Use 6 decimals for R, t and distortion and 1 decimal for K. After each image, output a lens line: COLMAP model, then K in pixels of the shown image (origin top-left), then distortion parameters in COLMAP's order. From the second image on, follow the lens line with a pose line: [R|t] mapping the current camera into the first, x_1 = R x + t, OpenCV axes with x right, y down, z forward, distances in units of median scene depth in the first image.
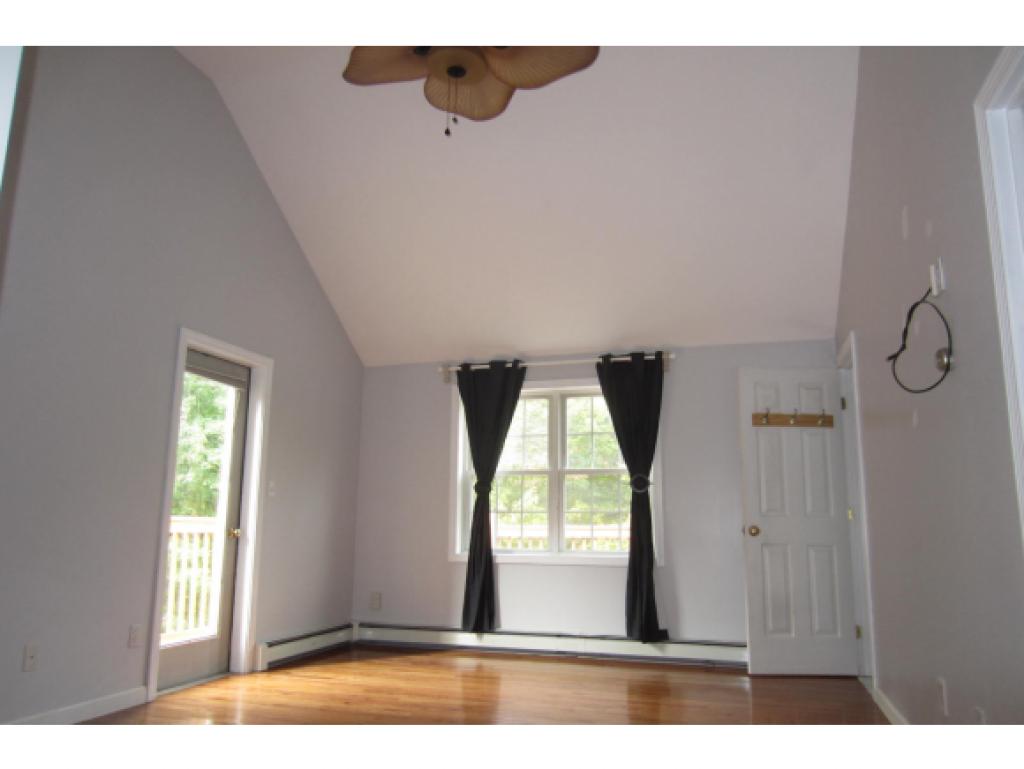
lens RADIAL K [[724.5, 0, 515.1], [0, 724.5, 386.0], [0, 0, 1]] dist [-0.008037, -0.002976]
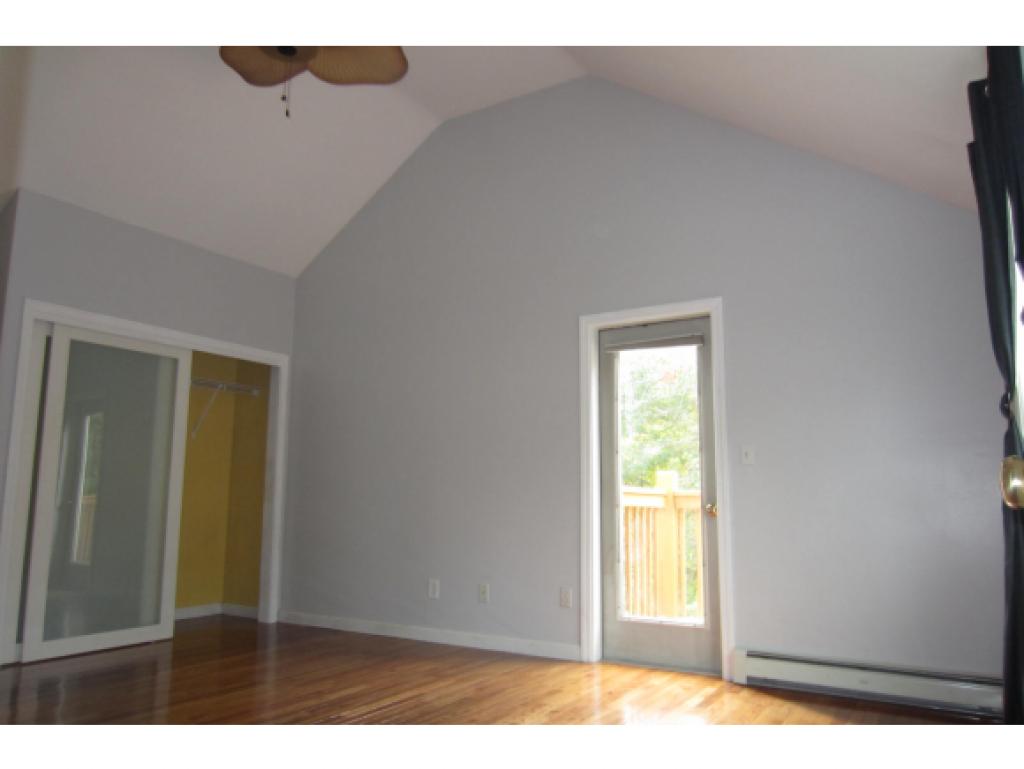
lens RADIAL K [[724.5, 0, 515.1], [0, 724.5, 386.0], [0, 0, 1]] dist [-0.008037, -0.002976]
pose [[-0.240763, -0.167113, -0.956089, 0.530113], [0.172648, 0.961982, -0.211619, 0.211642], [0.955105, -0.216017, -0.202758, 1.022636]]
